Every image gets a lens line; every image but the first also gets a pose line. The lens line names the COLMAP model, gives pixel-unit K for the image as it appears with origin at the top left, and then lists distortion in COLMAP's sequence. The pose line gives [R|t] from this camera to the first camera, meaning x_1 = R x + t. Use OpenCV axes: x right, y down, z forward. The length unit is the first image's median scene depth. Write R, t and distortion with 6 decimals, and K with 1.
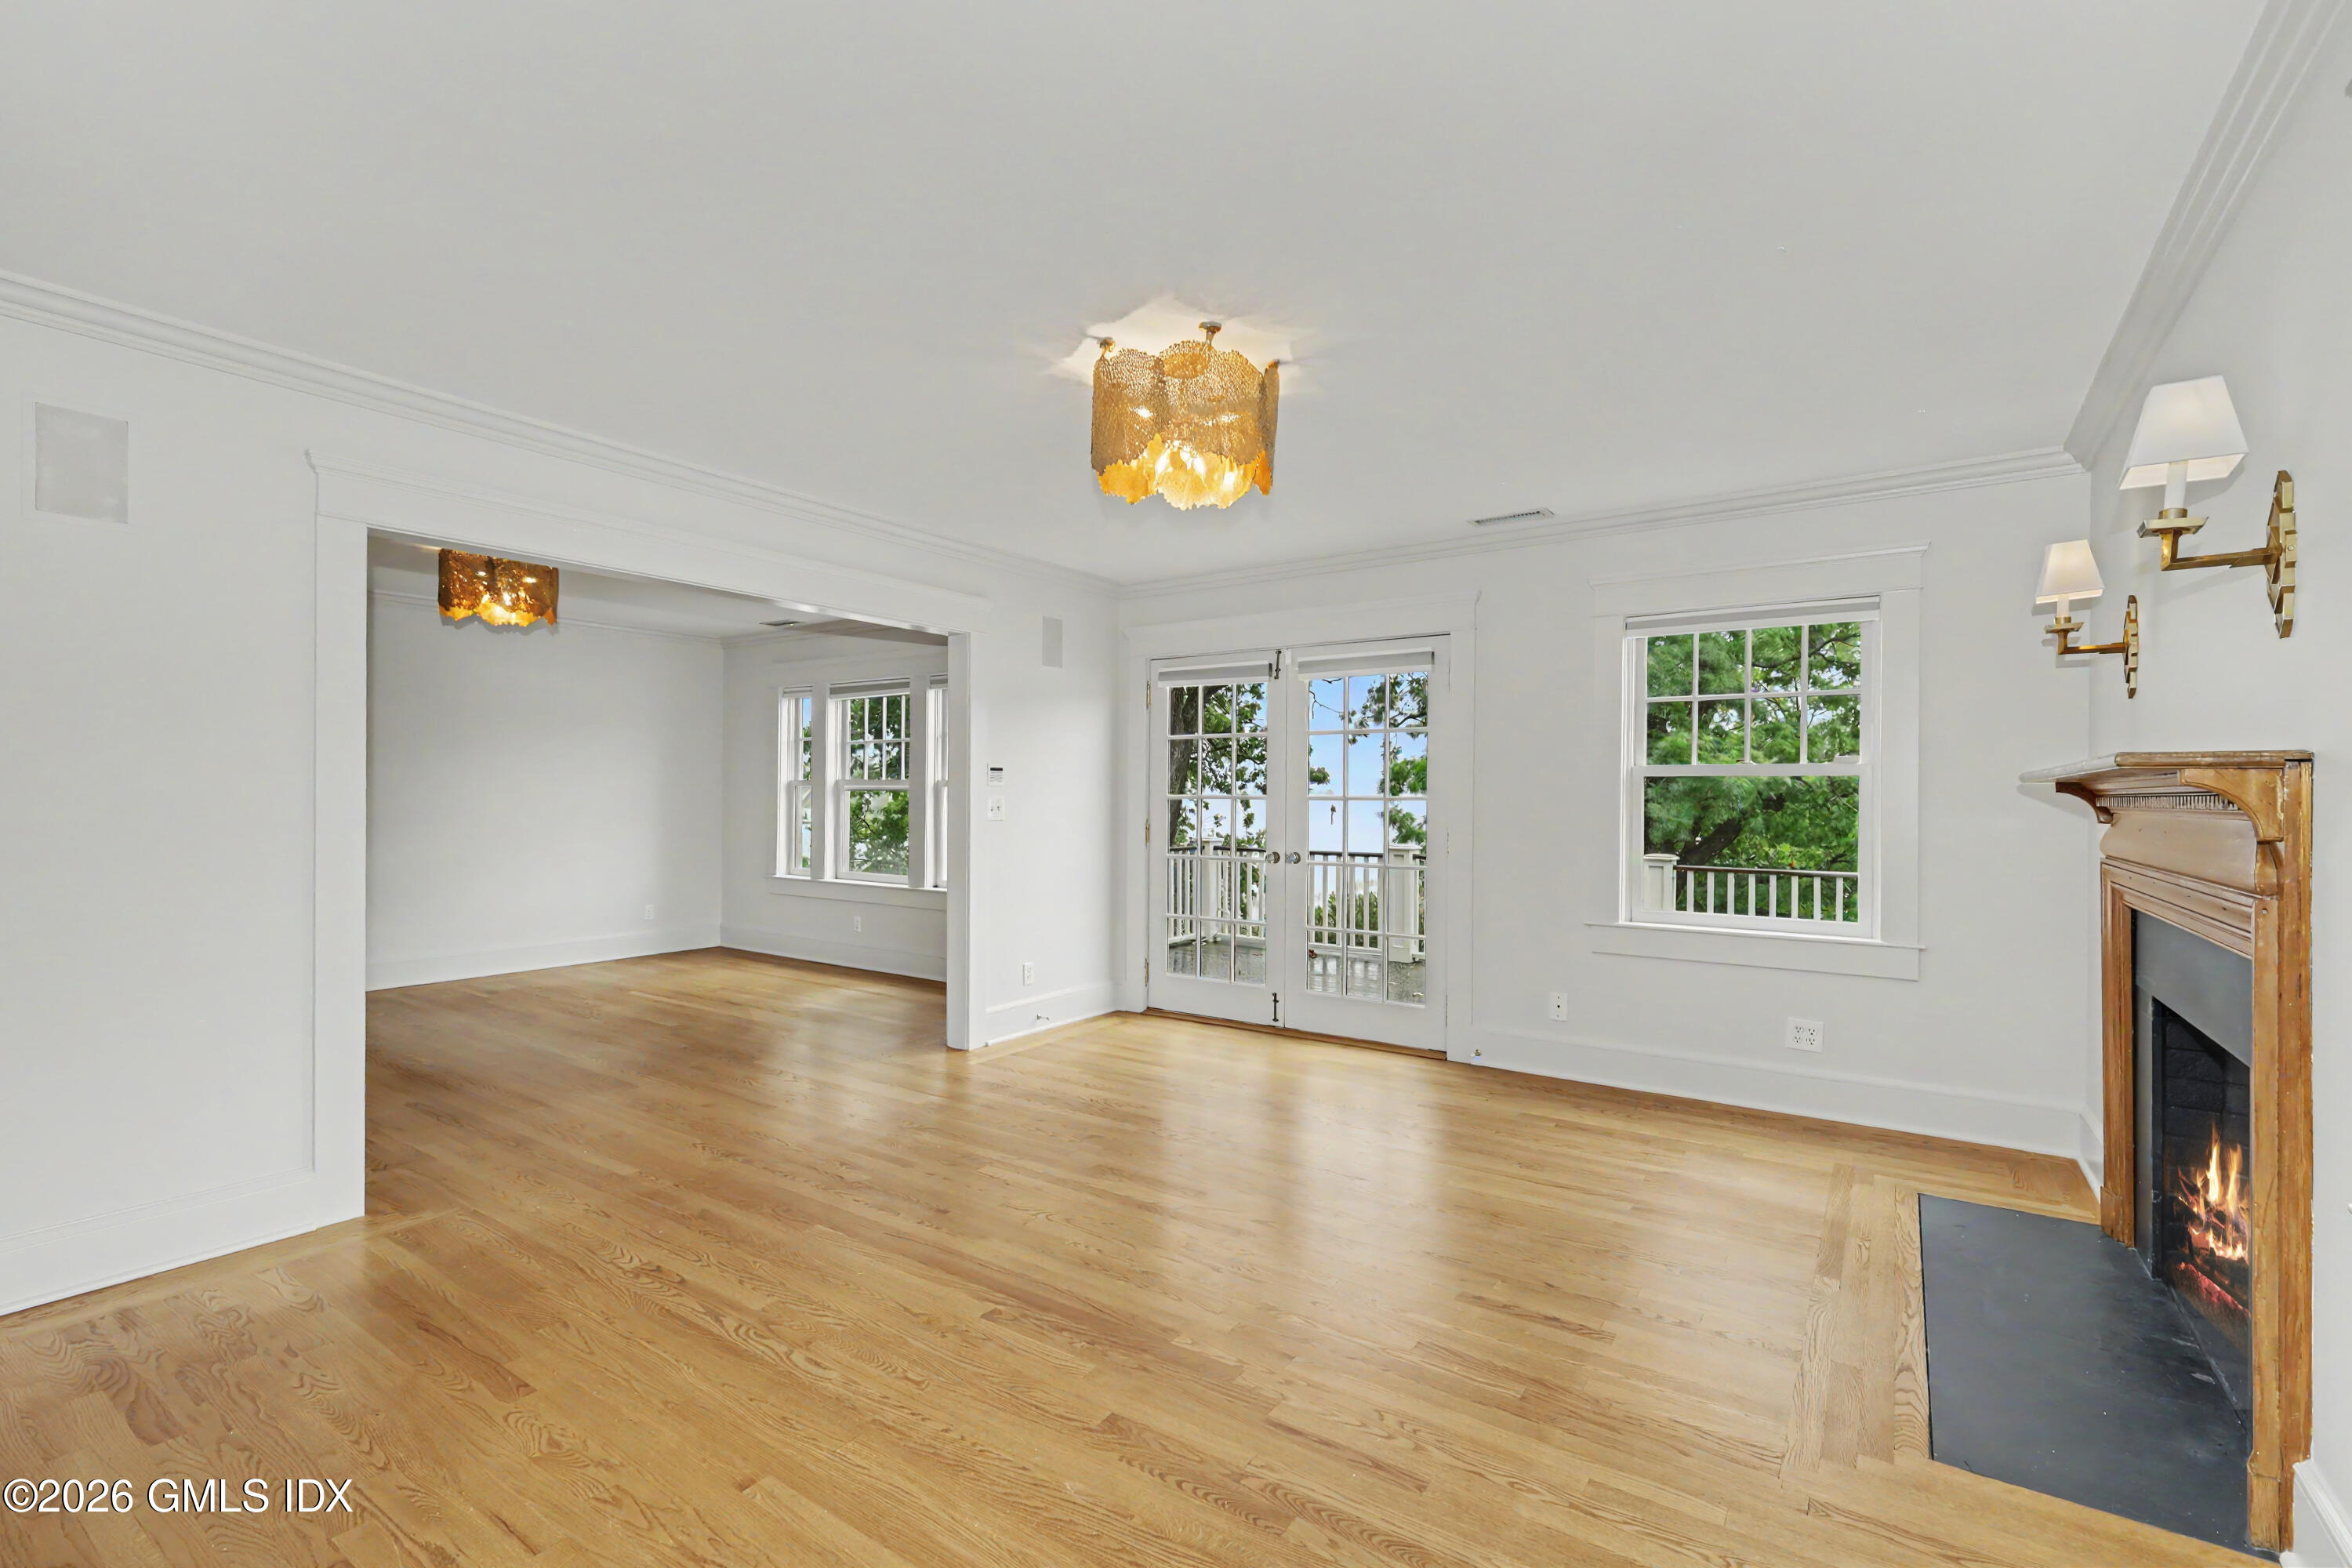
lens RADIAL K [[1036.0, 0, 1176.0], [0, 1036.0, 784.0], [0, 0, 1]] dist [-0.001164, -0.000484]
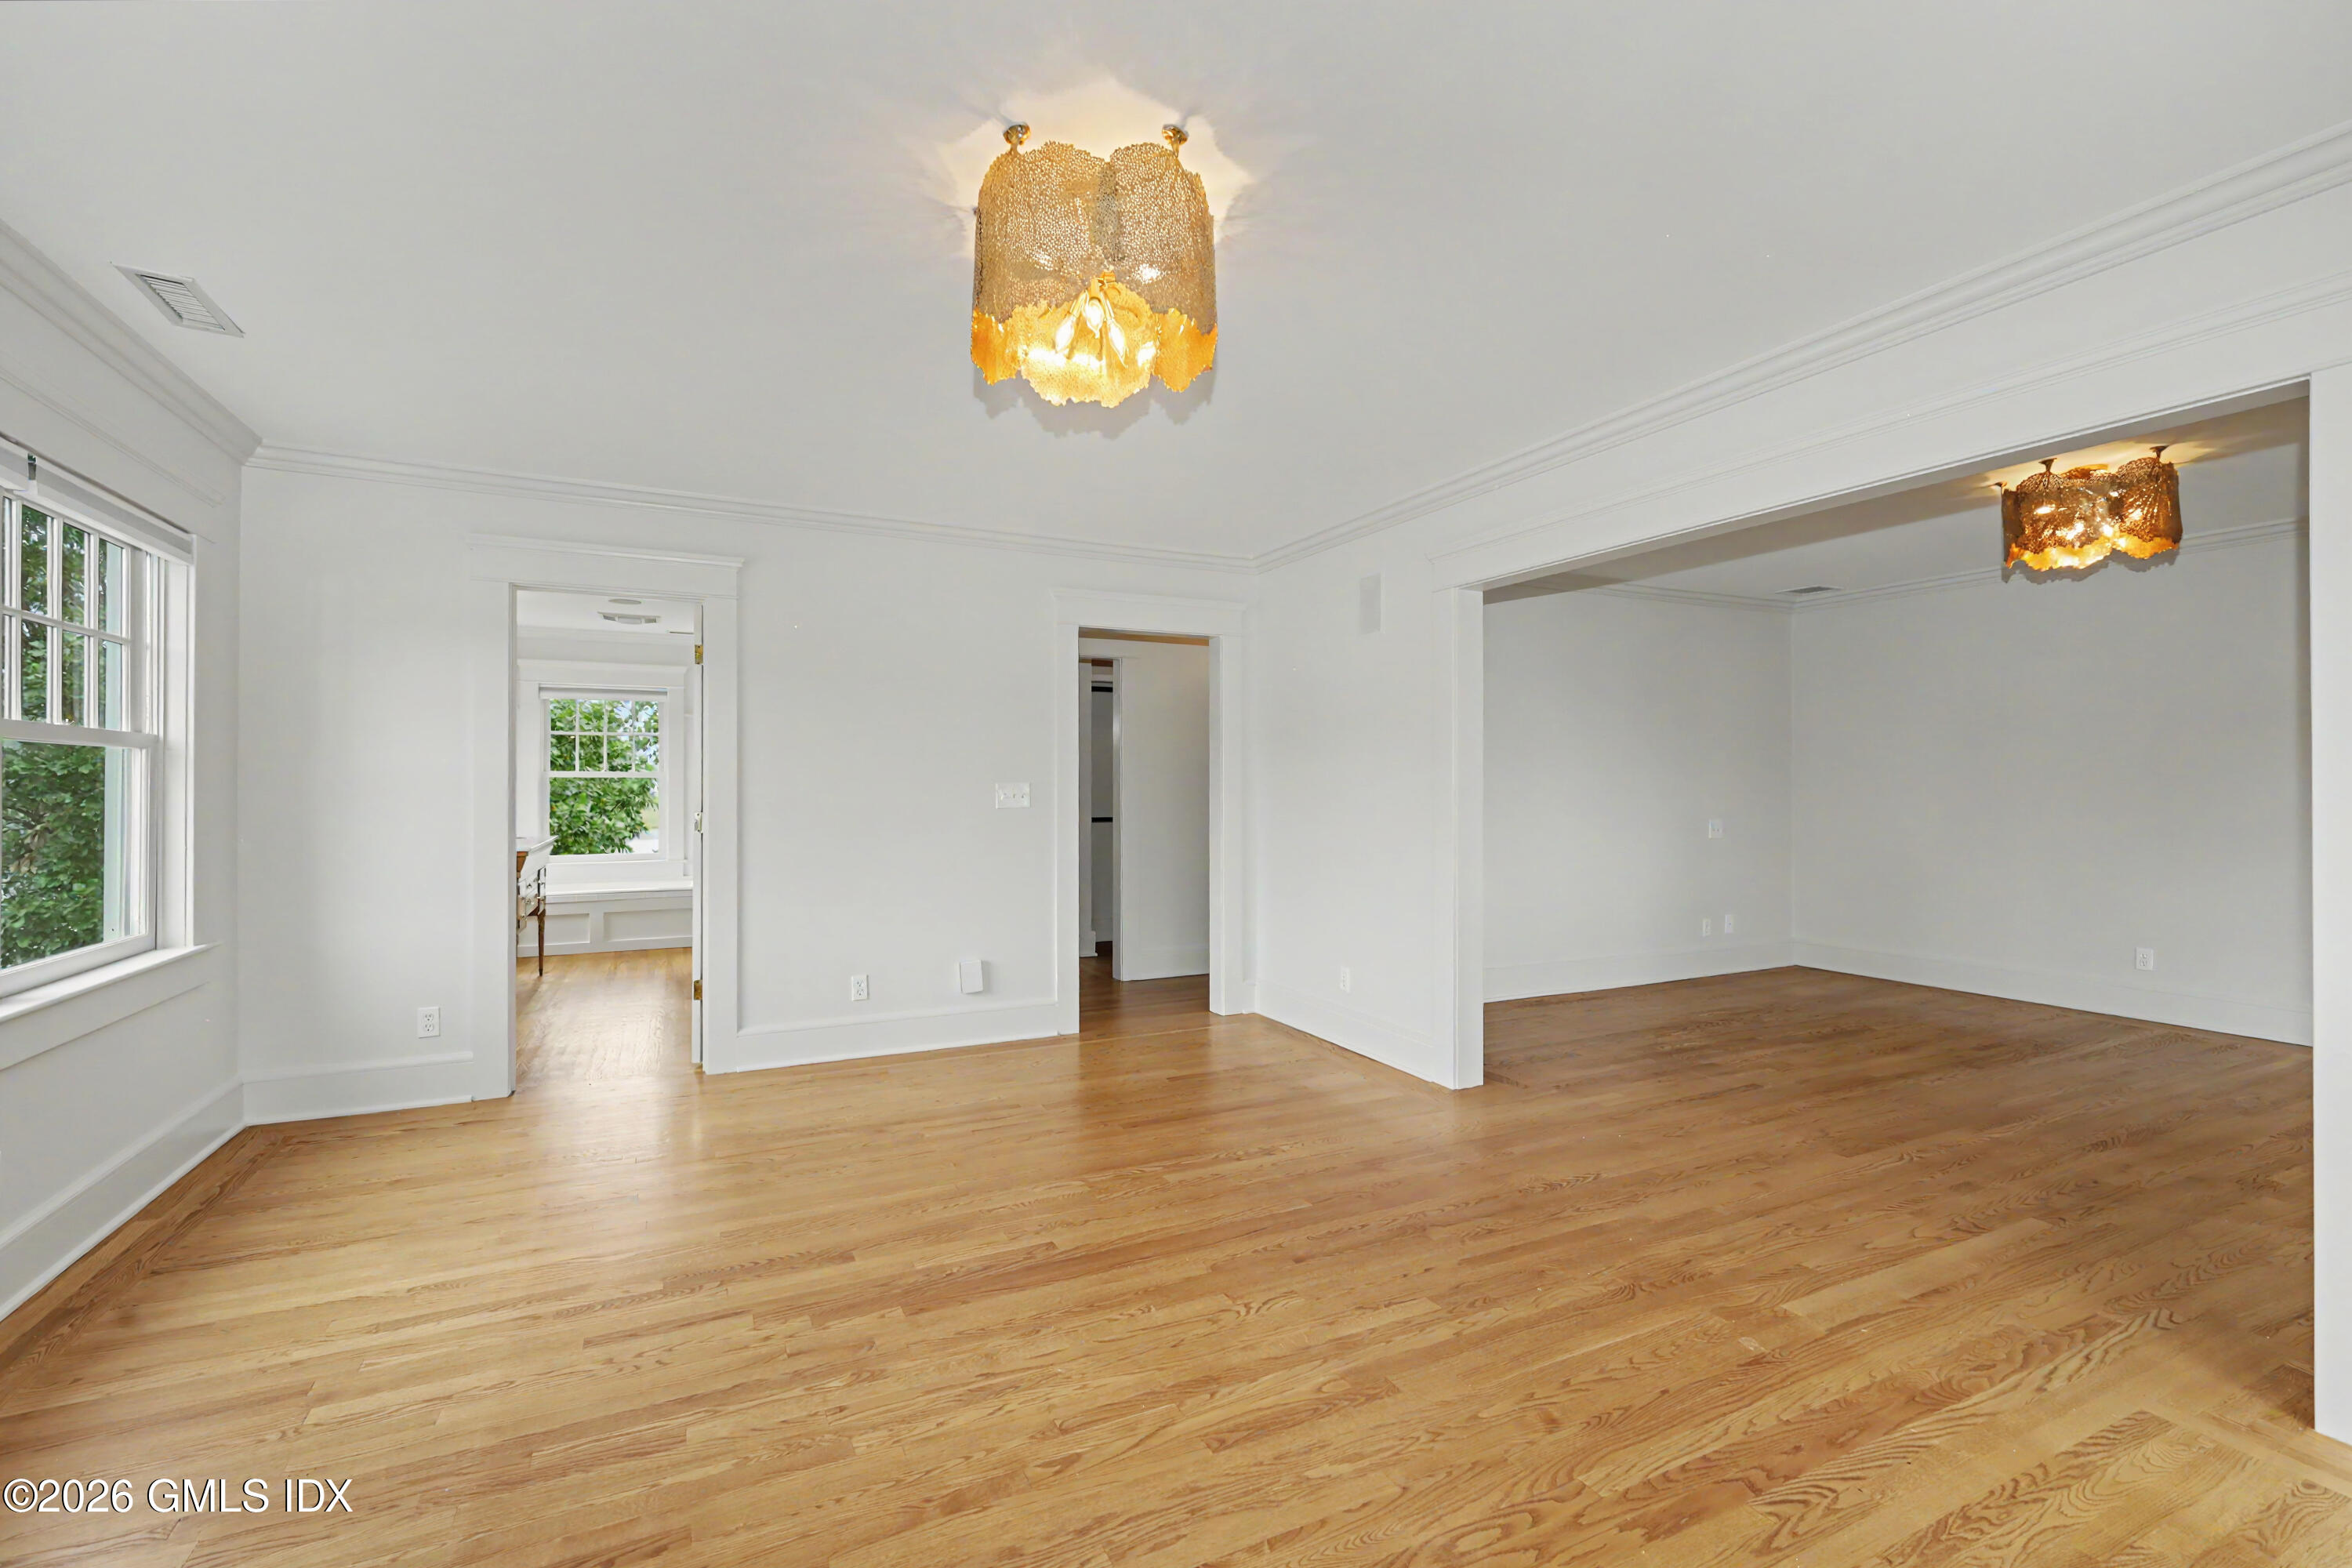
lens RADIAL K [[1030.5, 0, 1176.0], [0, 1030.5, 784.0], [0, 0, 1]] dist [0.001408, 0.000215]
pose [[-0.489568, -0.002981, -0.871960, 0.607778], [0.008427, 0.999931, -0.008150, 0.019368], [0.871924, -0.011338, -0.489510, 1.395019]]
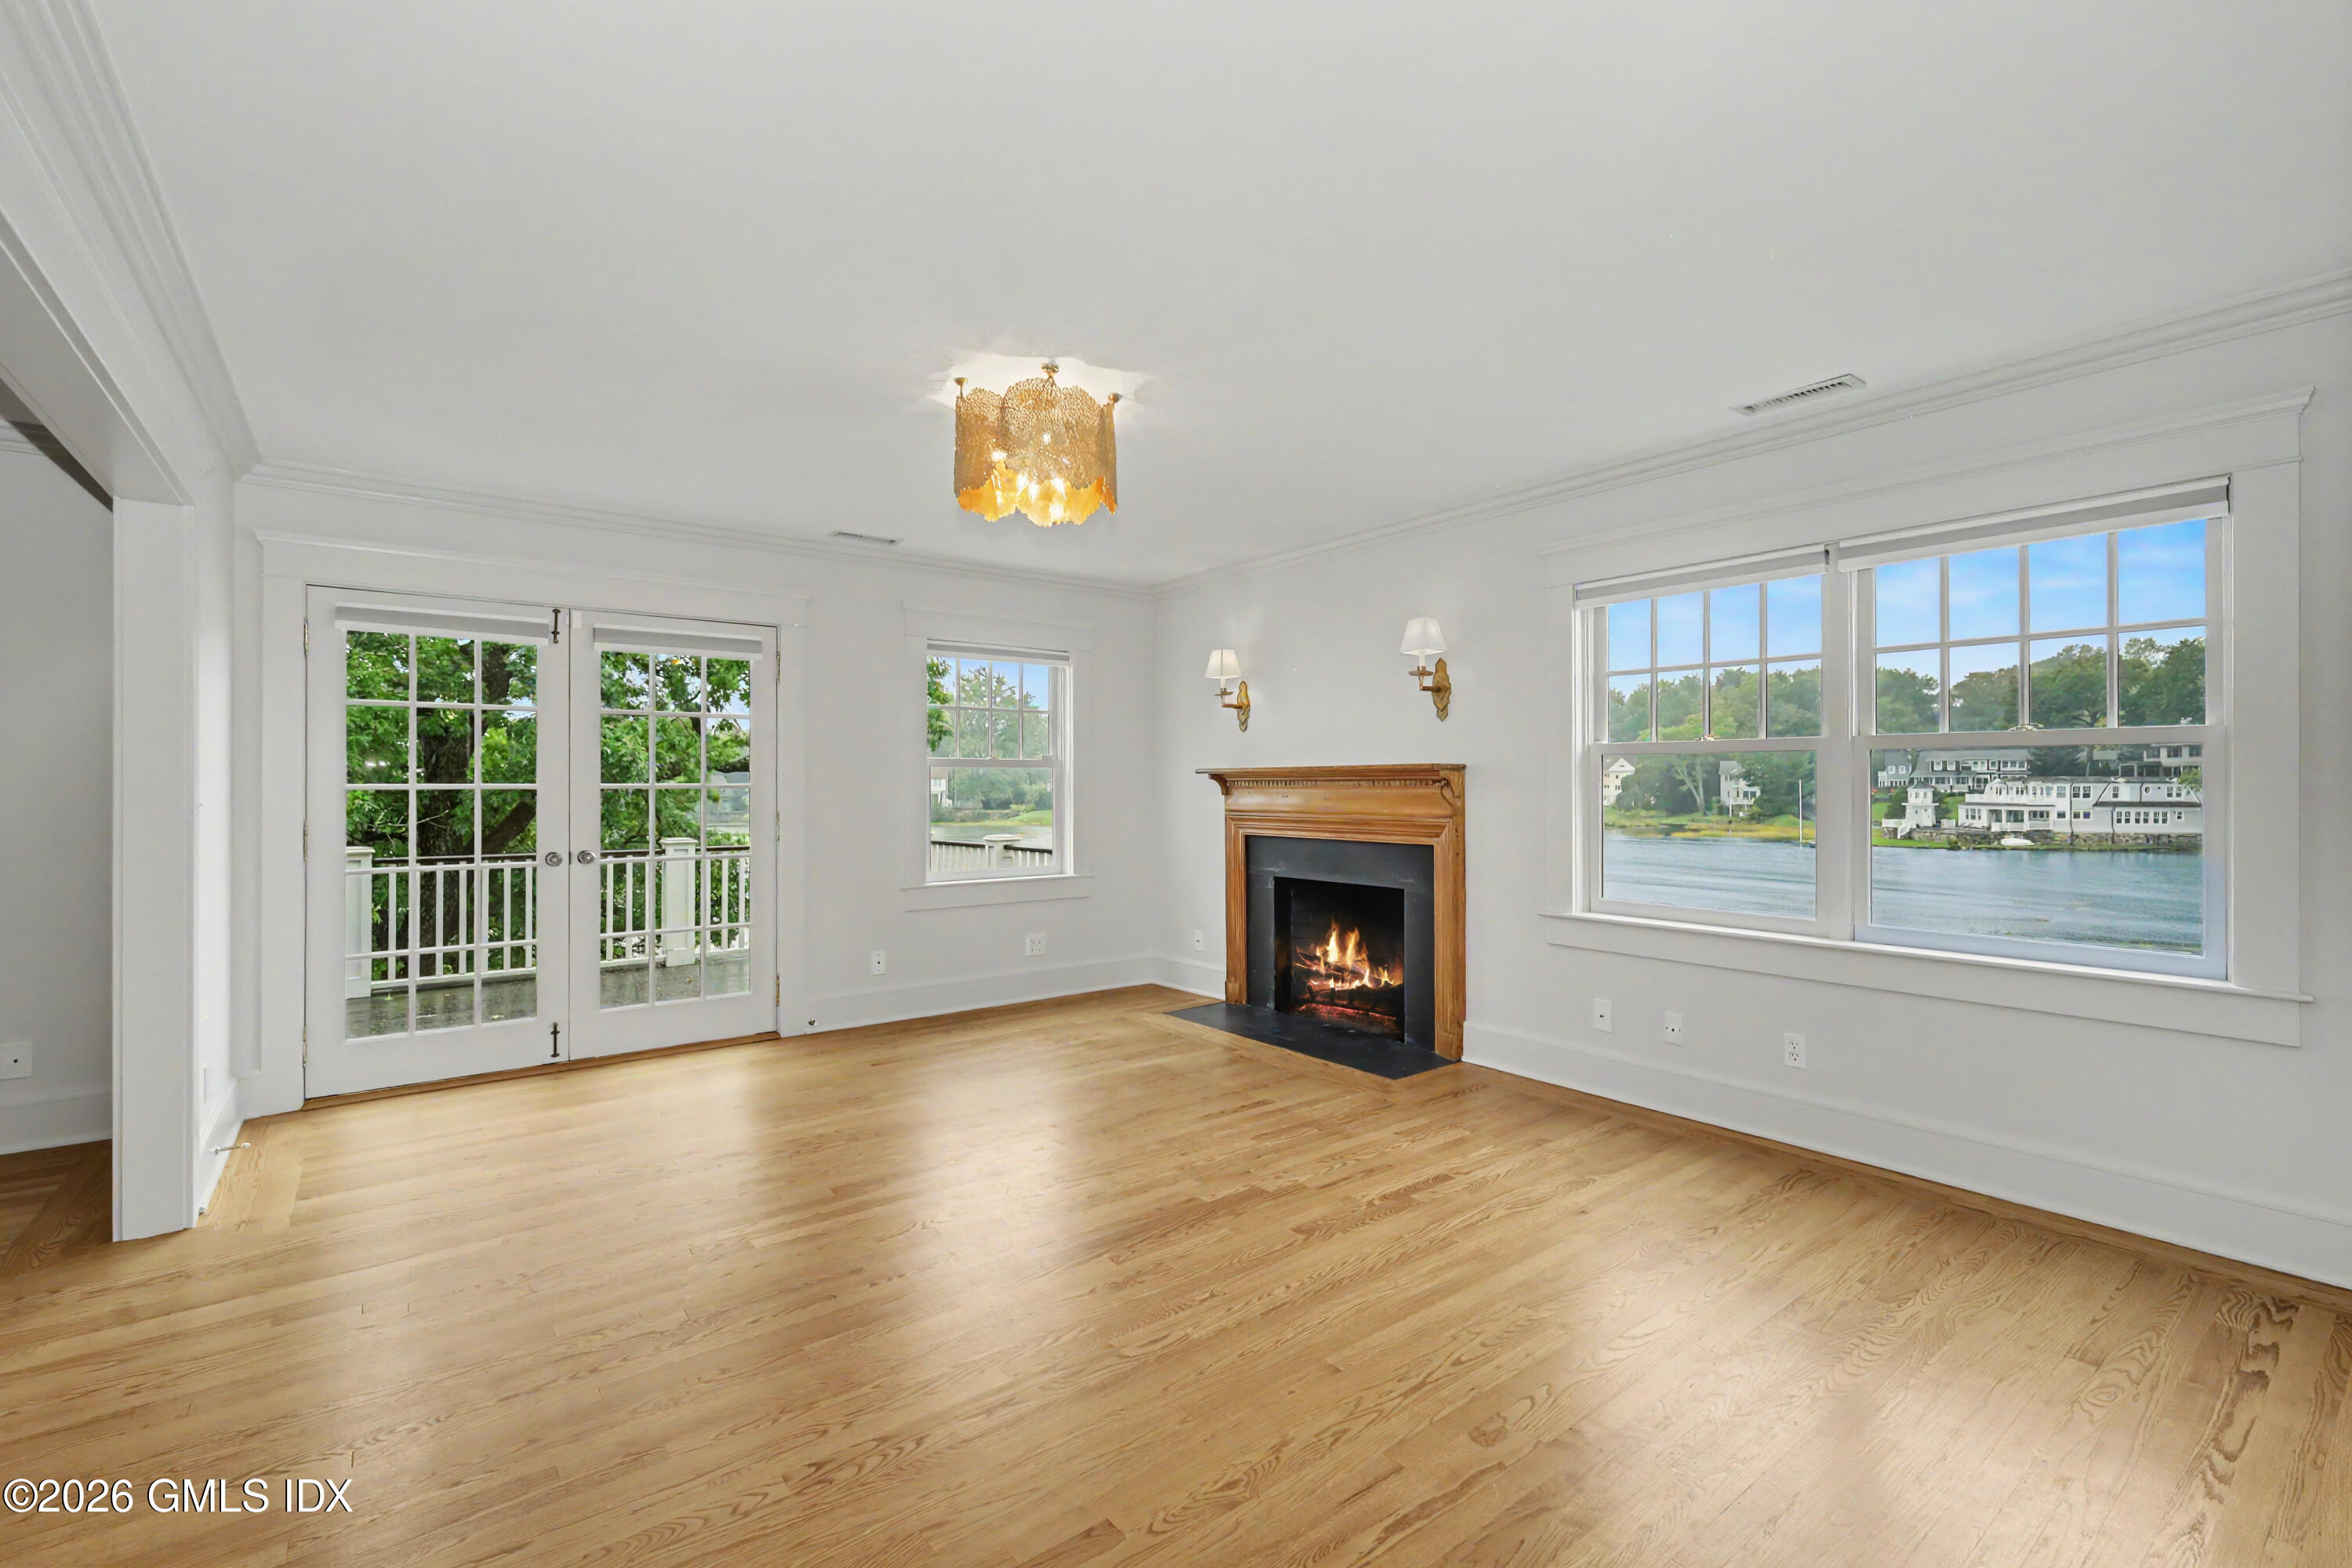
lens RADIAL K [[1030.5, 0, 1176.0], [0, 1030.5, 784.0], [0, 0, 1]] dist [0.001408, 0.000215]
pose [[0.304207, -0.006186, 0.952586, -0.998152], [-0.007517, 0.999932, 0.008894, -0.000564], [-0.952576, -0.009867, 0.304140, 0.514212]]
